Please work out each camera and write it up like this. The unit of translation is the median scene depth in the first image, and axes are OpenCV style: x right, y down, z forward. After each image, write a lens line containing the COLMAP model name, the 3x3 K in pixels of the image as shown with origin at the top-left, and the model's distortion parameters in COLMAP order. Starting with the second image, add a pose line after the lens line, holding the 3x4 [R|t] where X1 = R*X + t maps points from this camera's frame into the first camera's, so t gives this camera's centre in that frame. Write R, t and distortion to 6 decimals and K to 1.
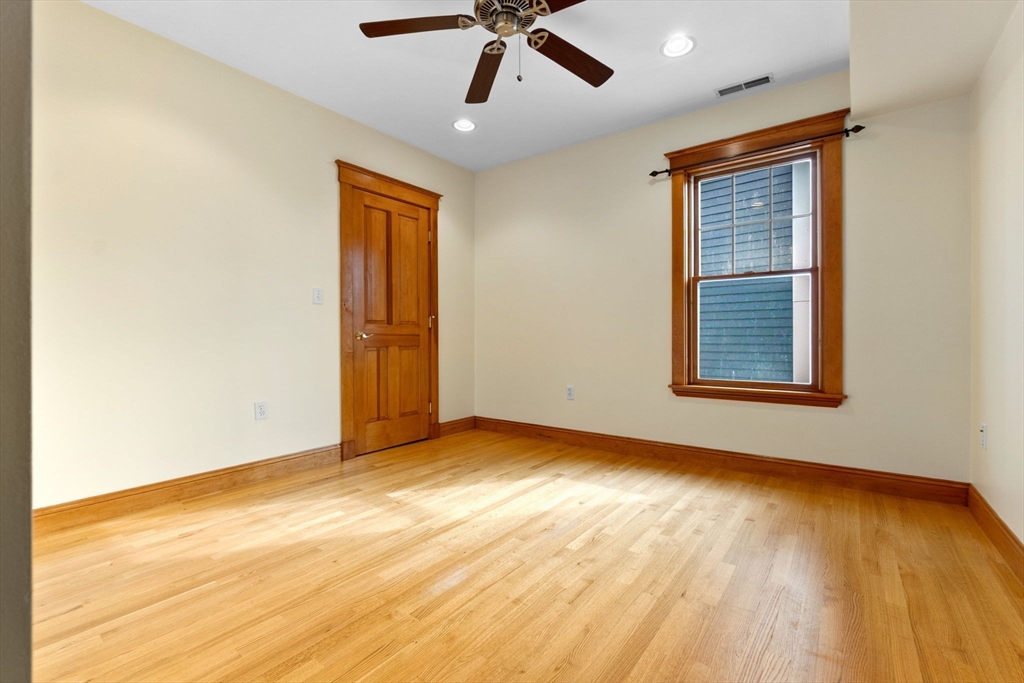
lens RADIAL K [[441.8, 0, 514.5], [0, 441.8, 340.0], [0, 0, 1]] dist [-0.002073, -0.000054]
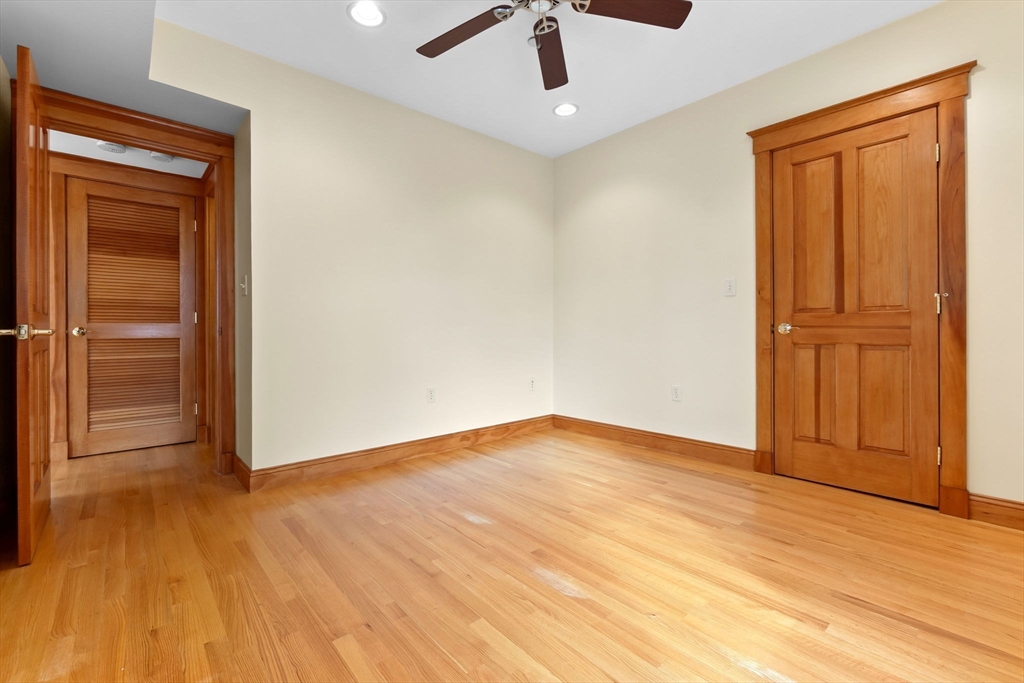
lens RADIAL K [[441.8, 0, 514.5], [0, 441.8, 340.0], [0, 0, 1]] dist [-0.002073, -0.000054]
pose [[-0.196233, 0.022193, -0.980306, 0.547643], [-0.001097, 0.999738, 0.022852, -0.008072], [0.980557, 0.005560, -0.196157, 0.675924]]
